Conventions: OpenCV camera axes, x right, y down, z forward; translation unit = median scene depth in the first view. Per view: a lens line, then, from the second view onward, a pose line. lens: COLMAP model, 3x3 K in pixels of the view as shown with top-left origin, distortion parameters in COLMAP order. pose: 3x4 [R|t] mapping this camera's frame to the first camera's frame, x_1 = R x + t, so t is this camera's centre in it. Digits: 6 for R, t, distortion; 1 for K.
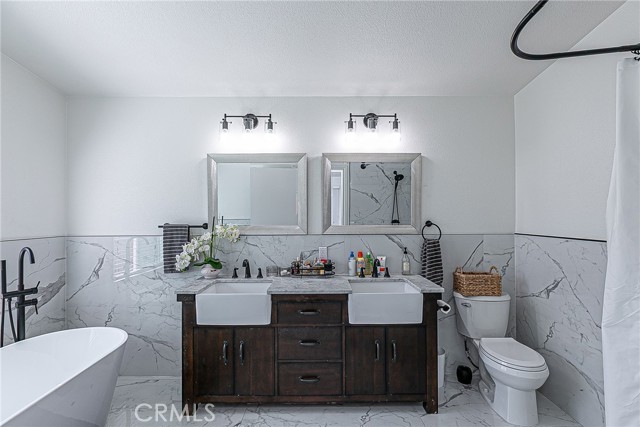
lens RADIAL K [[301.3, 0, 318.0], [0, 301.3, 216.8], [0, 0, 1]] dist [-0.002311, 0.000334]
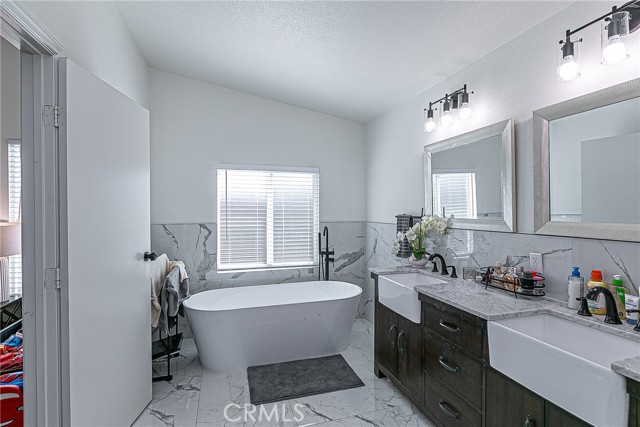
lens RADIAL K [[315.3, 0, 318.1], [0, 315.3, 210.9], [0, 0, 1]] dist [0.002607, -0.000819]
pose [[0.267209, 0.004681, -0.963627, 0.572894], [0.008142, 0.999942, 0.007116, -0.001251], [0.963604, -0.009748, 0.267156, 0.367203]]
